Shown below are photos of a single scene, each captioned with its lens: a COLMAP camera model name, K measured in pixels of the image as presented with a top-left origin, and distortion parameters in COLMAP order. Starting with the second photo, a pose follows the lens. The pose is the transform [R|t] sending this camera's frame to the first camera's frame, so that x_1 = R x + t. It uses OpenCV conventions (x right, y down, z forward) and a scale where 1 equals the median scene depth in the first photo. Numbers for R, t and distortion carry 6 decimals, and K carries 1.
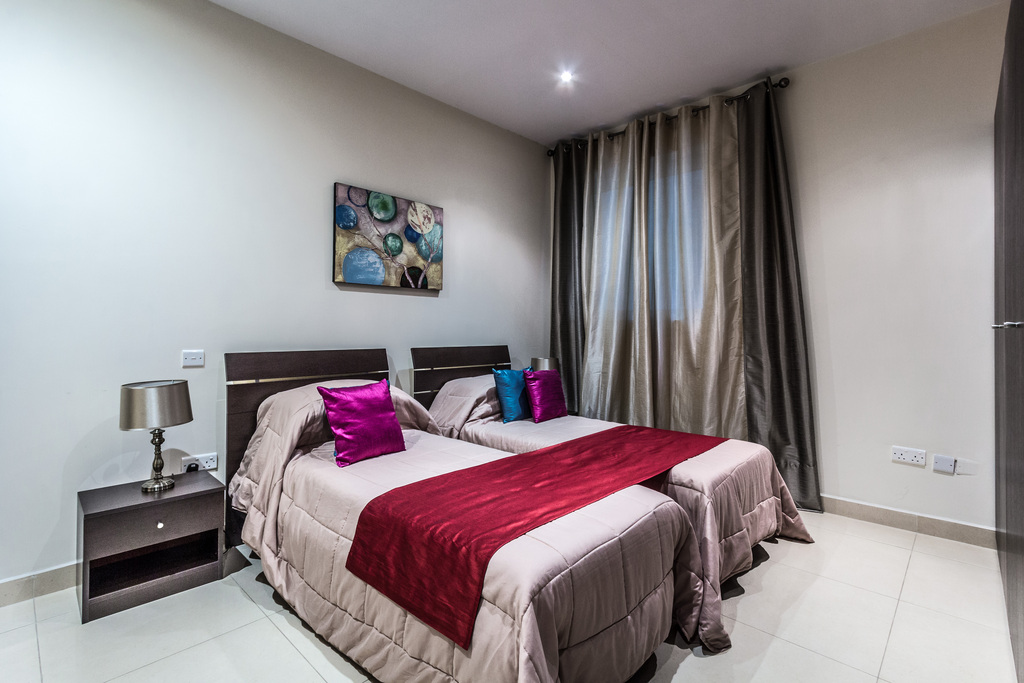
lens RADIAL K [[476.3, 0, 510.1], [0, 476.3, 325.1], [0, 0, 1]] dist [-0.001108, -0.000070]
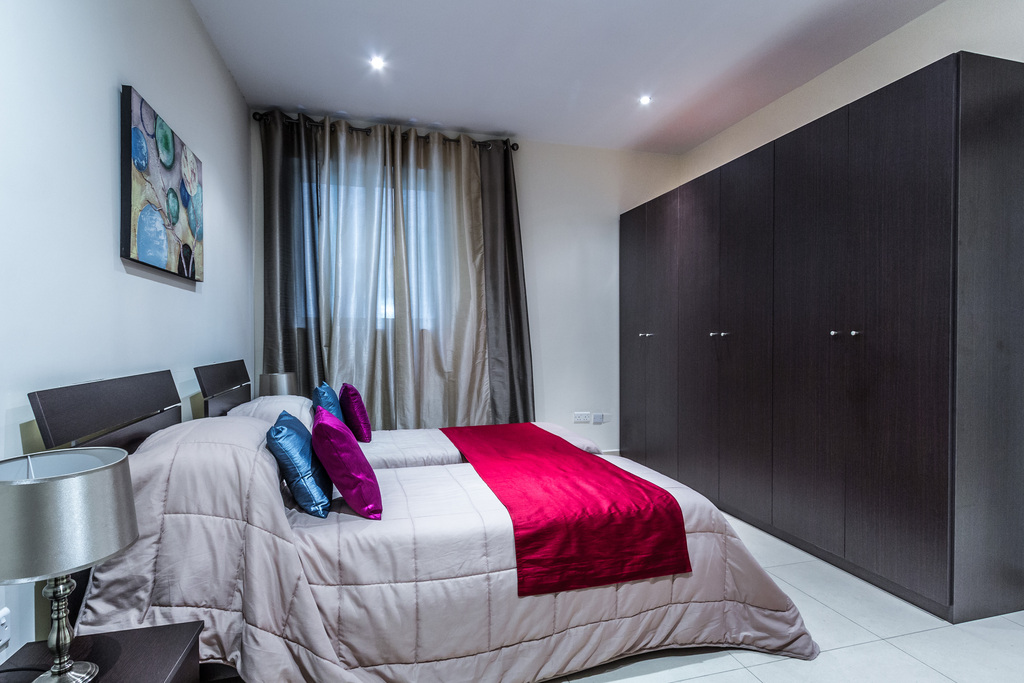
lens RADIAL K [[519.7, 0, 512.0], [0, 519.7, 341.5], [0, 0, 1]] dist [0.001147, -0.000057]
pose [[0.522729, -0.011217, 0.852425, -0.604430], [-0.004451, 0.999864, 0.015886, -0.001177], [-0.852487, -0.012098, 0.522608, 0.245812]]
